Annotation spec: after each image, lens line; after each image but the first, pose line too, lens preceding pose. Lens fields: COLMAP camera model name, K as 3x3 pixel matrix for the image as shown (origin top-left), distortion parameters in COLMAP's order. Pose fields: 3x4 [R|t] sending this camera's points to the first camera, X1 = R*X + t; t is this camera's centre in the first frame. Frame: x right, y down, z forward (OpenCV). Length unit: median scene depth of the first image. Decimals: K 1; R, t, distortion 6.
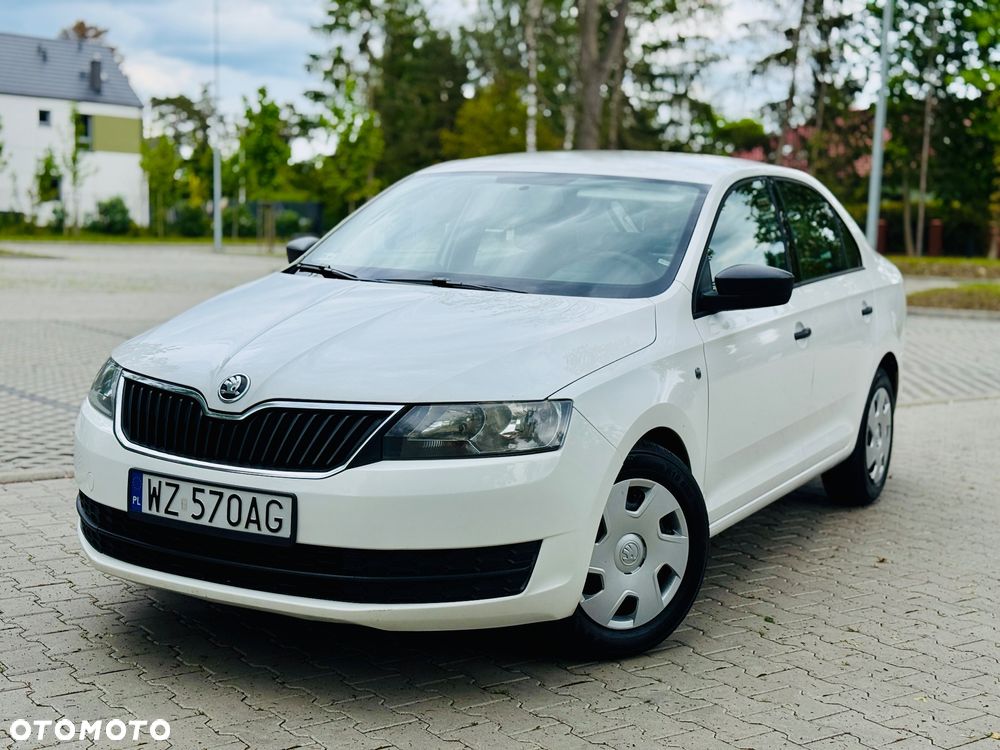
lens RADIAL K [[1383.1, 0, 498.5], [0, 1383.1, 391.8], [0, 0, 1]] dist [0.207612, -0.467359]
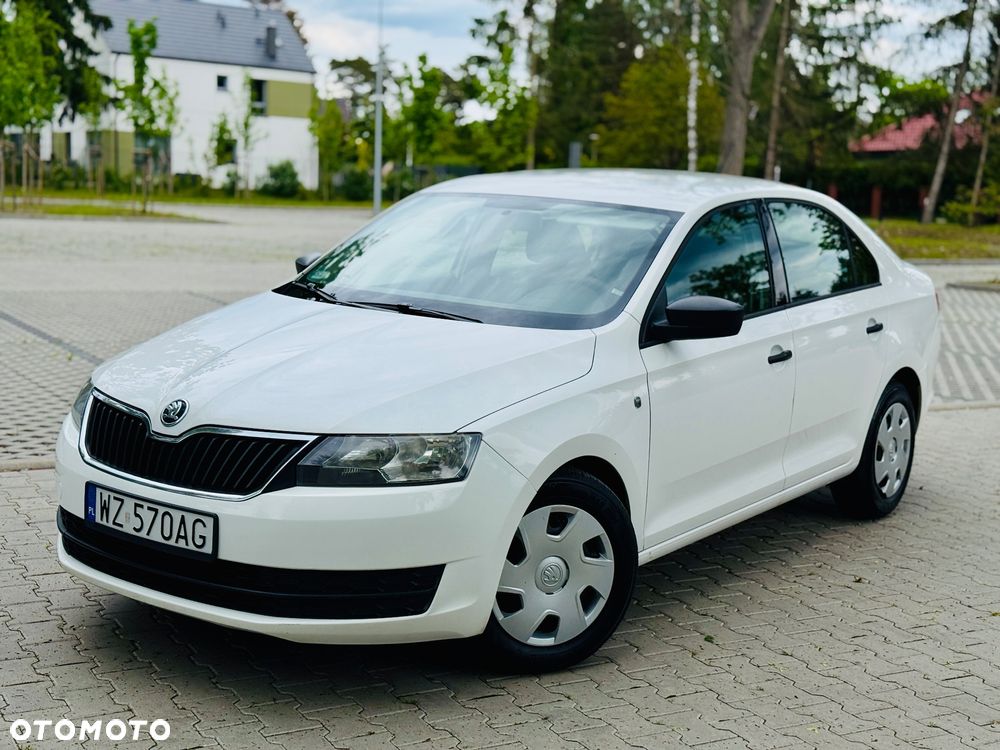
lens RADIAL K [[1383.1, 0, 498.5], [0, 1383.1, 391.8], [0, 0, 1]] dist [0.207612, -0.467359]
pose [[0.992134, 0.028529, -0.121889, 0.130272], [-0.025081, 0.999243, 0.029730, -0.038706], [0.122645, -0.026439, 0.992098, -0.035203]]
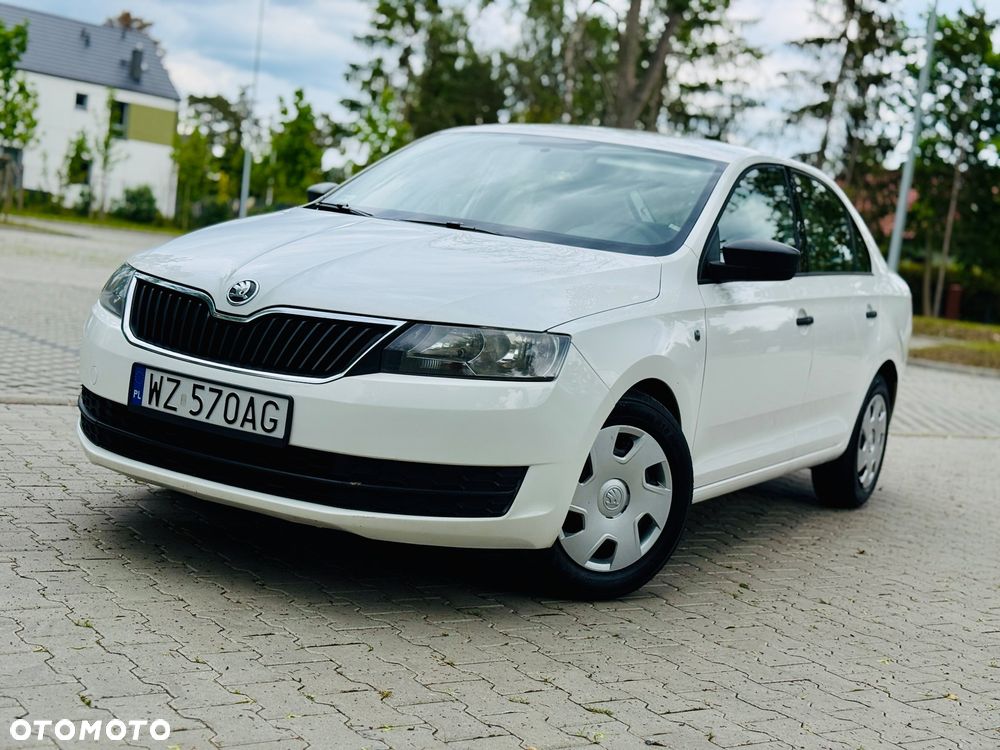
lens RADIAL K [[1383.7, 0, 501.2], [0, 1383.7, 404.4], [0, 0, 1]] dist [0.203075, -0.461872]
pose [[0.995427, 0.095441, -0.003971, 0.007345], [-0.095483, 0.995356, -0.012234, 0.049446], [0.002785, 0.012557, 0.999917, -0.014523]]
